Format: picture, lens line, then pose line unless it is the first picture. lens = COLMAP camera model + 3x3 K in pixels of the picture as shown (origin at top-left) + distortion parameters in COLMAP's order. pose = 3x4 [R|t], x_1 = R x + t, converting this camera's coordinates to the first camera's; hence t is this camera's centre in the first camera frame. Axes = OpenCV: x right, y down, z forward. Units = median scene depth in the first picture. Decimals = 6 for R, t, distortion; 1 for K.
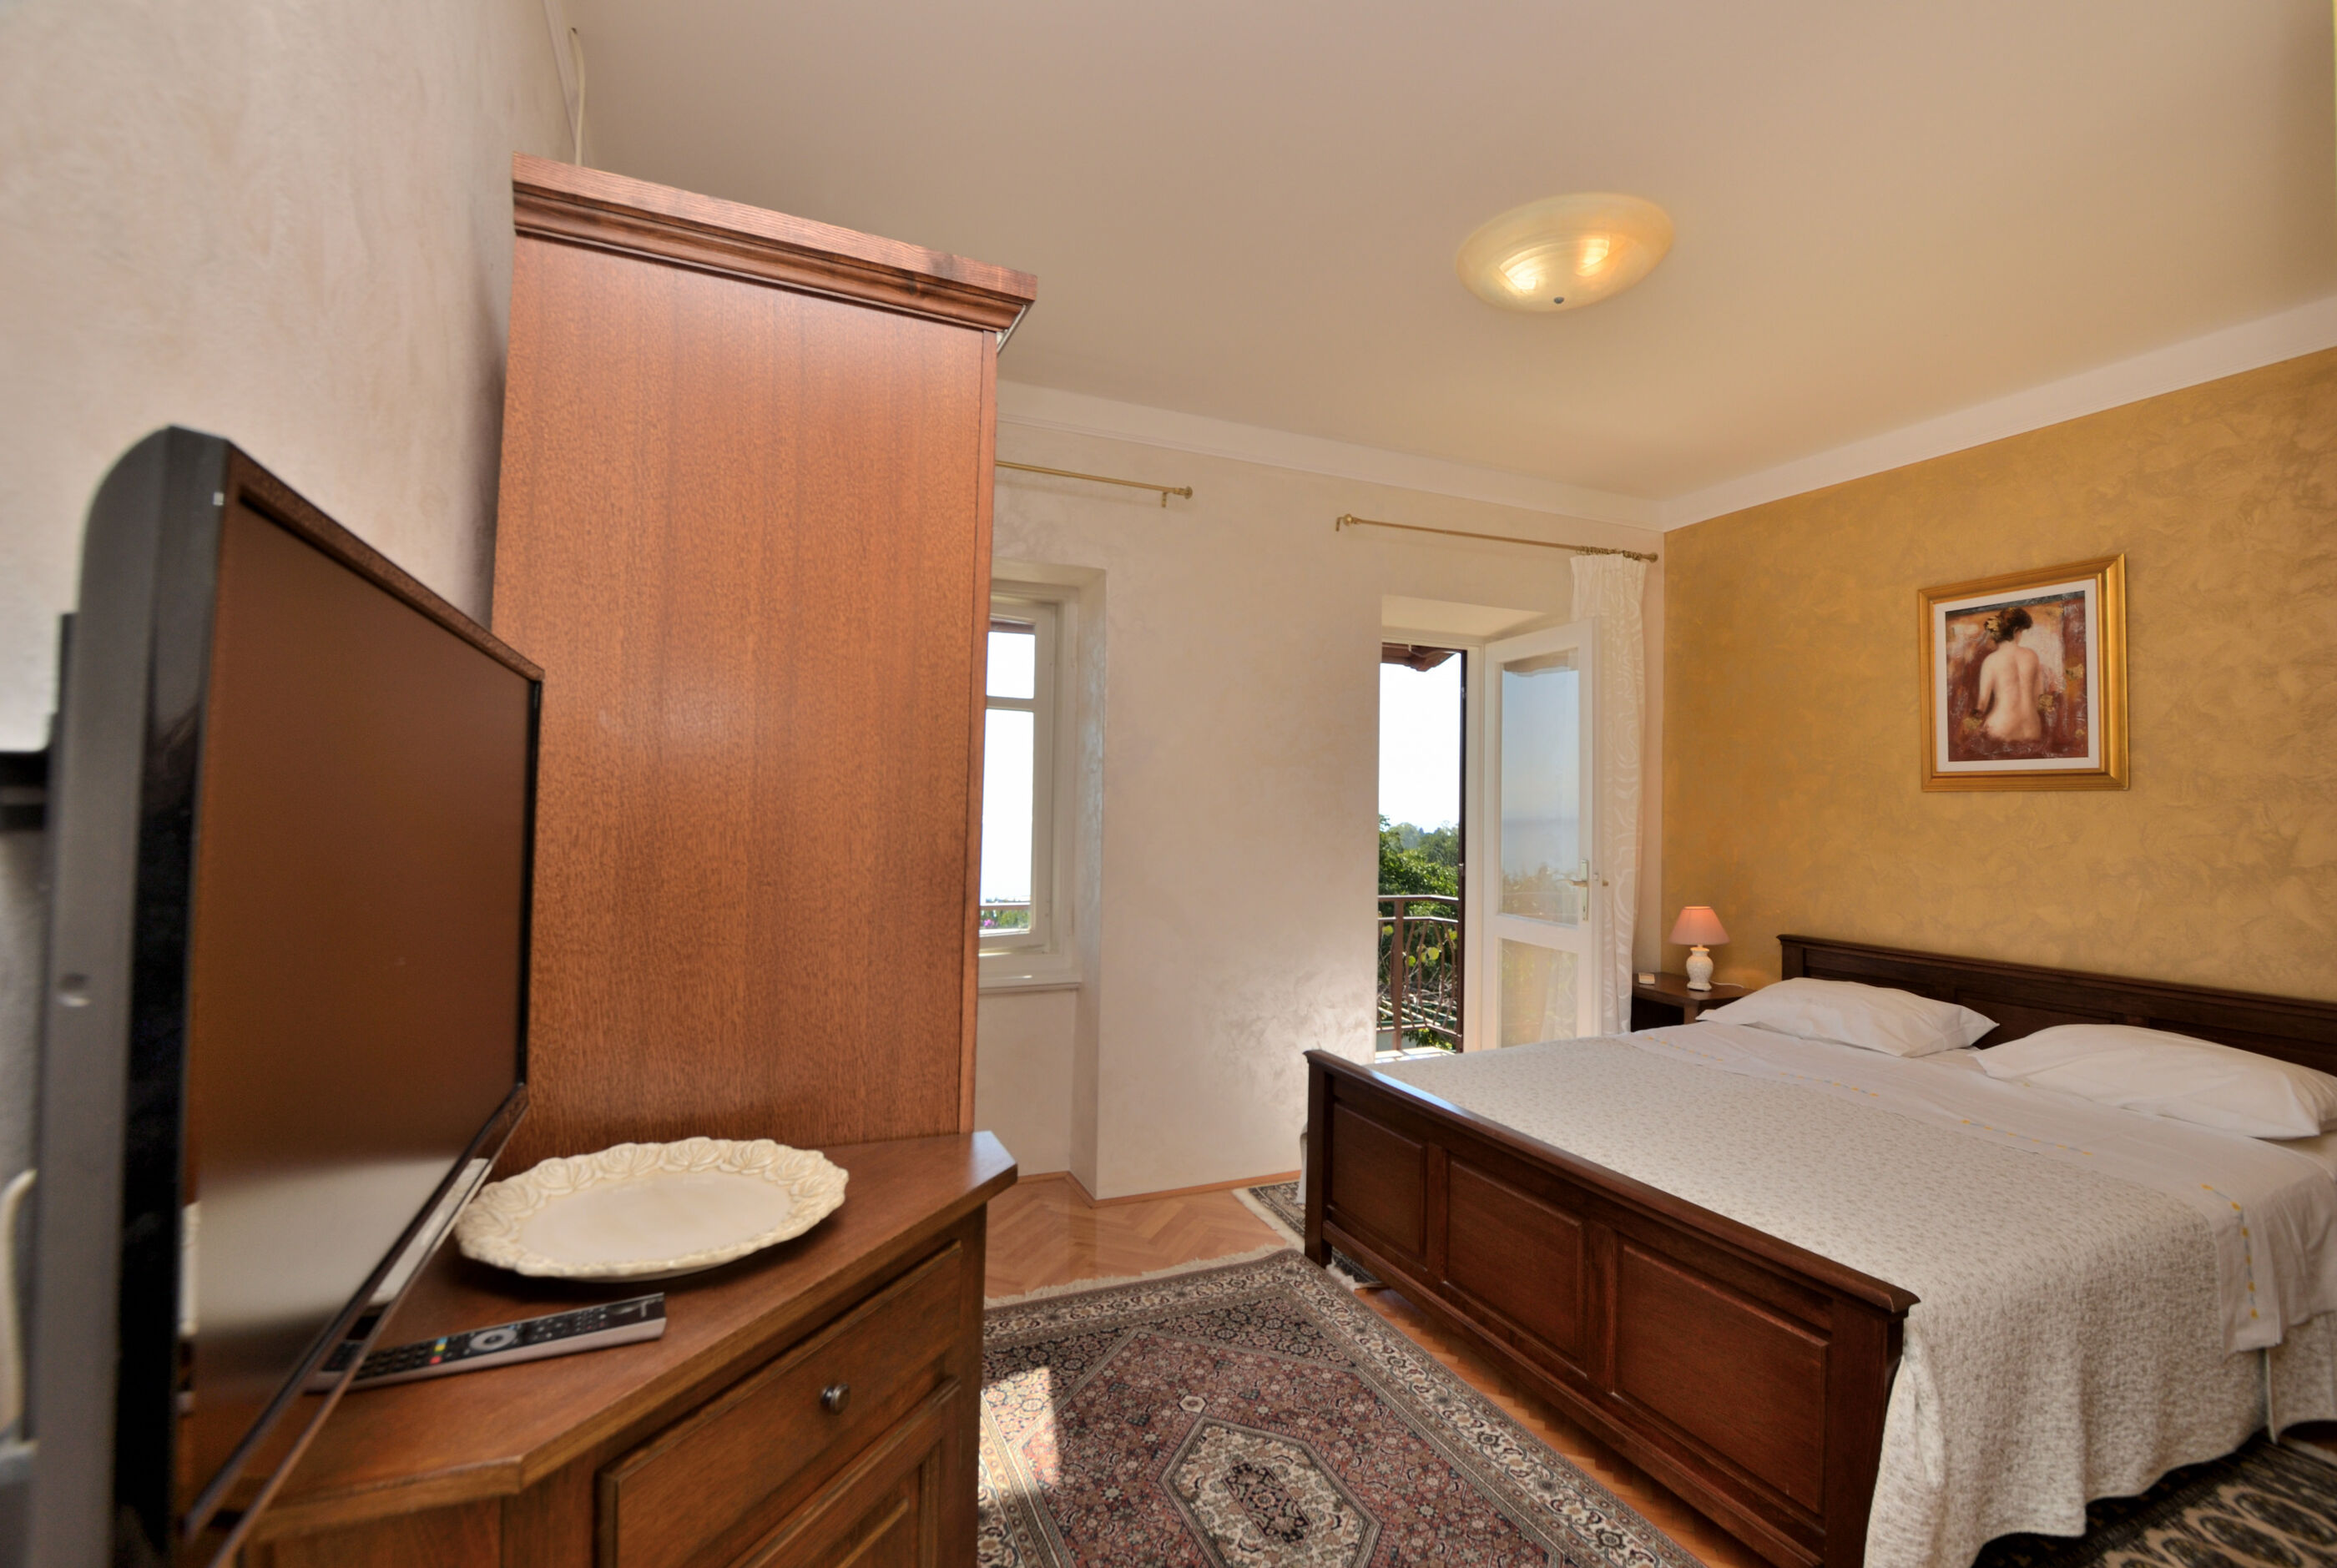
lens RADIAL K [[1000.1, 0, 1168.5], [0, 1000.1, 784.0], [0, 0, 1]] dist [-0.000695, -0.000266]
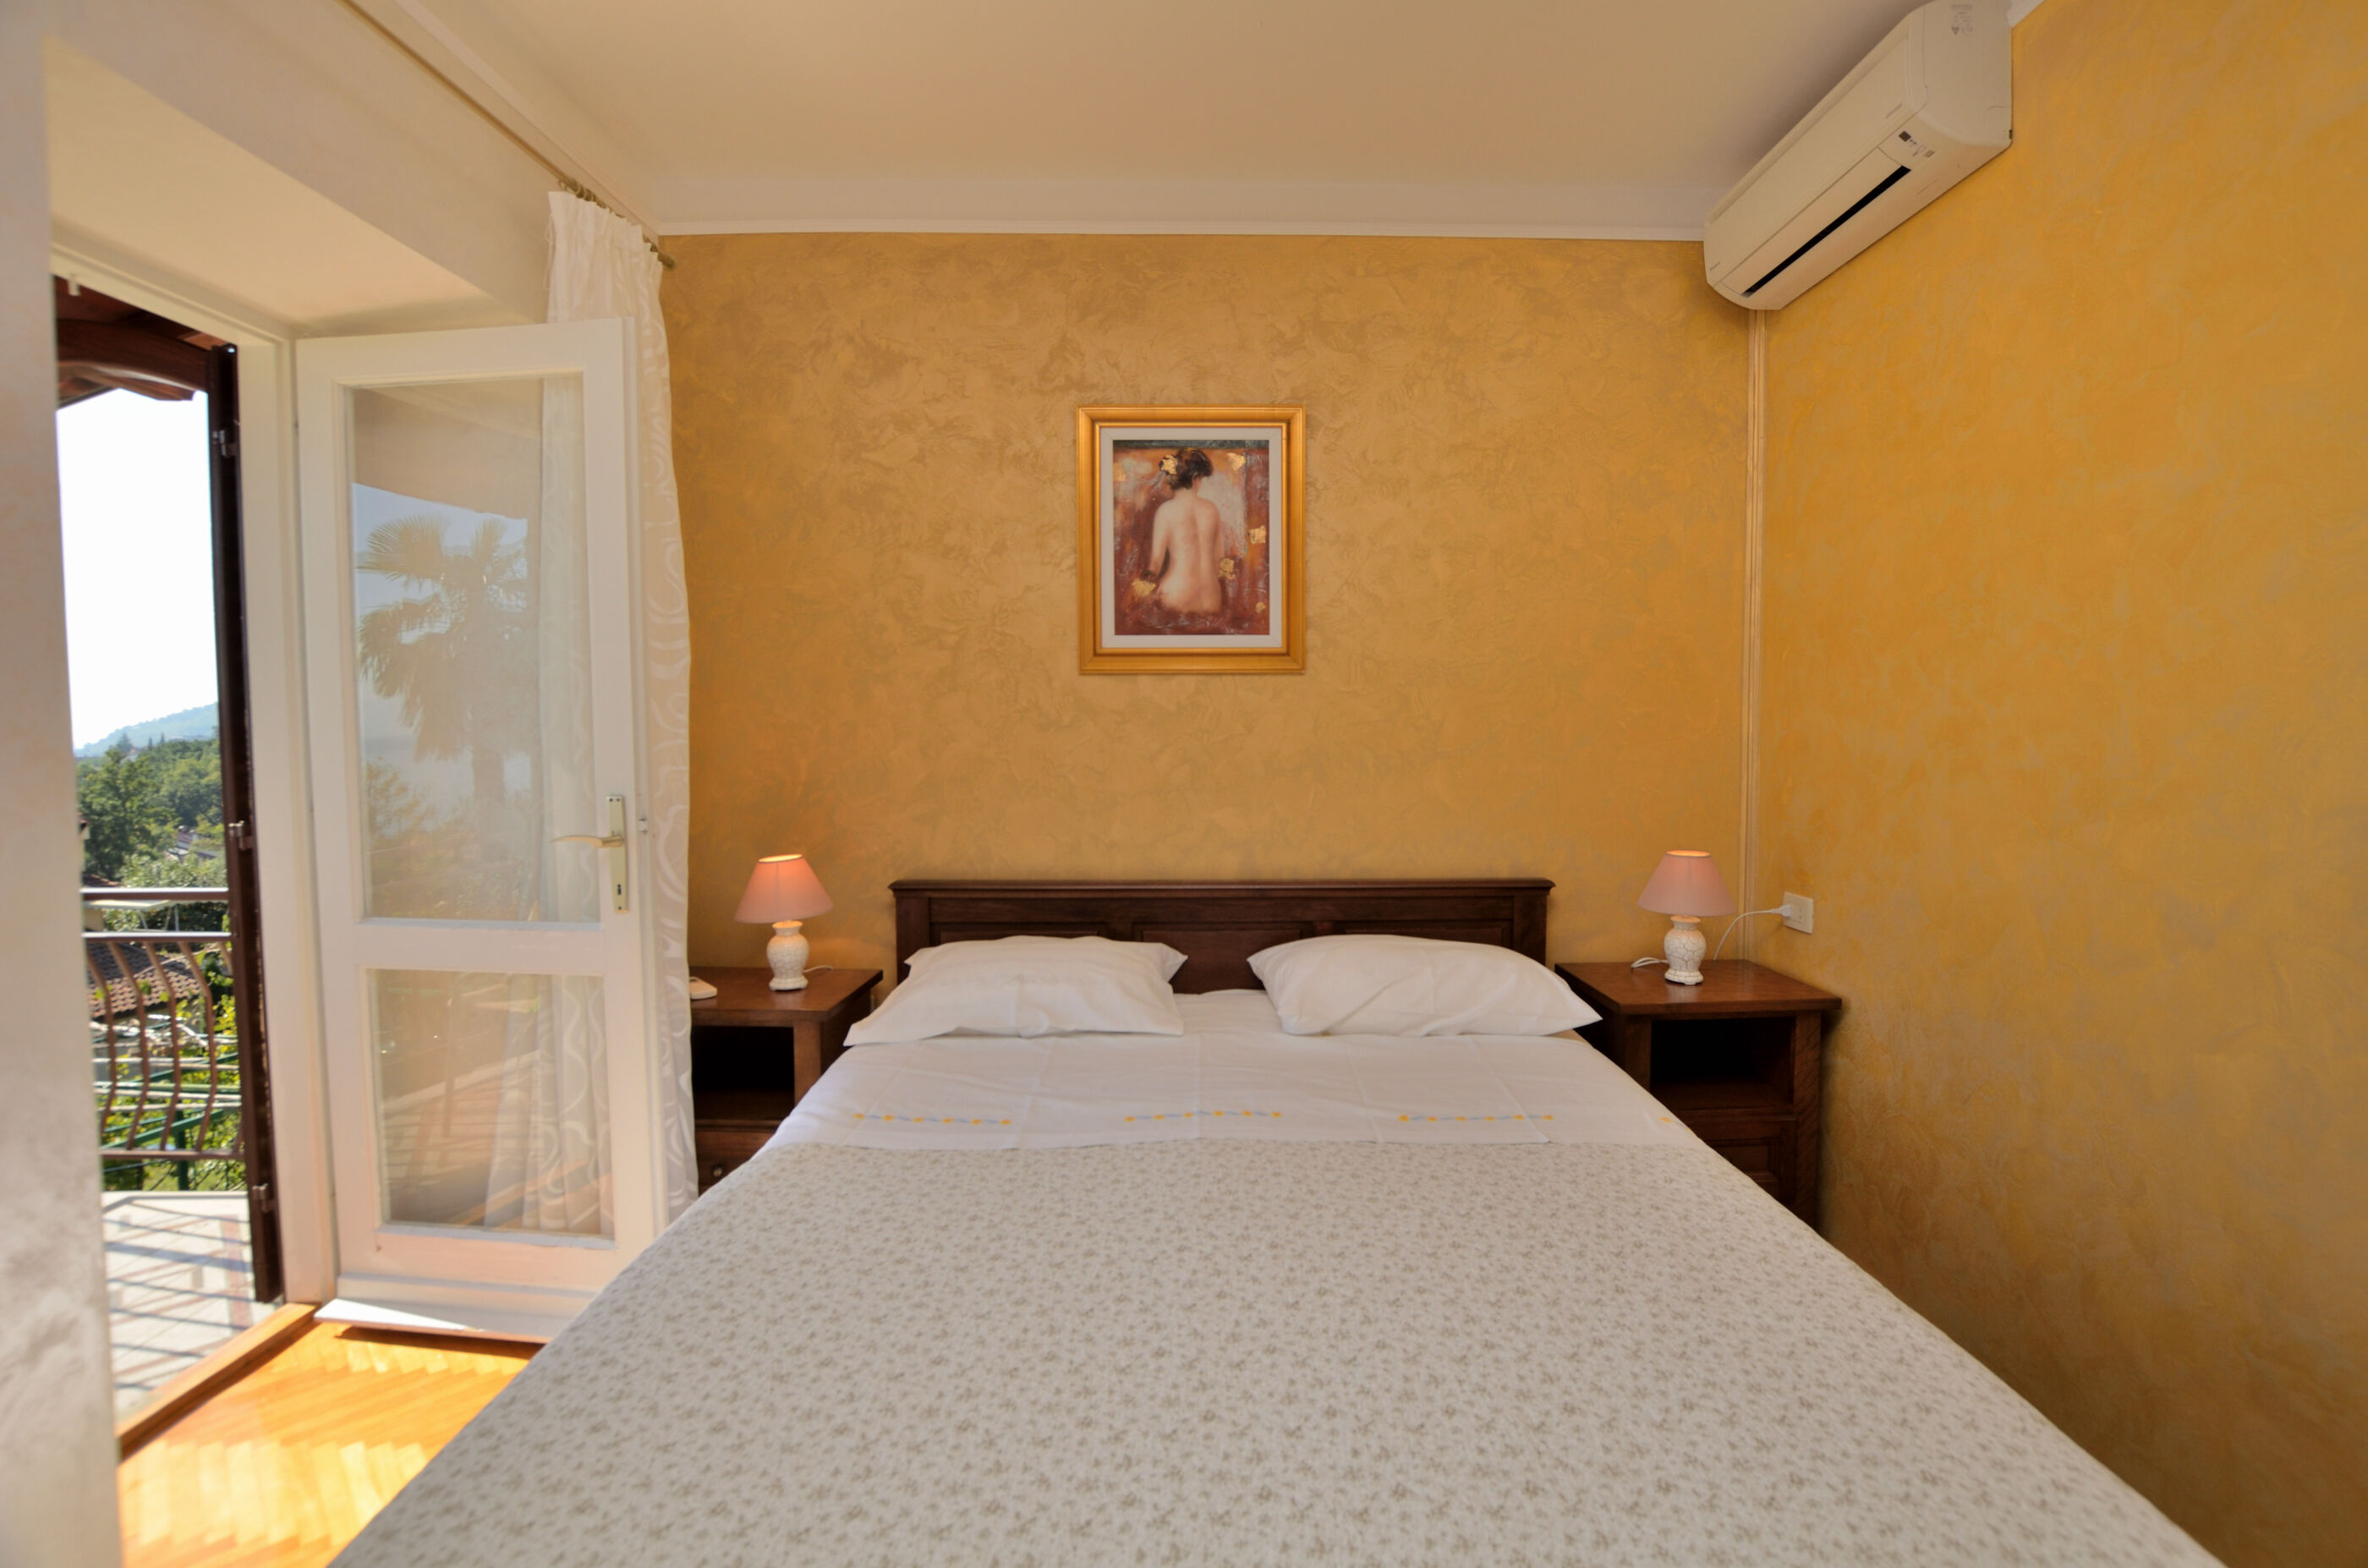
lens RADIAL K [[1041.9, 0, 1204.6], [0, 1041.9, 774.8], [0, 0, 1]] dist [-0.032807, 0.004094]
pose [[0.372434, -0.057305, 0.926288, 0.049455], [-0.016759, 0.997514, 0.068449, 0.031430], [-0.927907, -0.041016, 0.370548, 0.670226]]
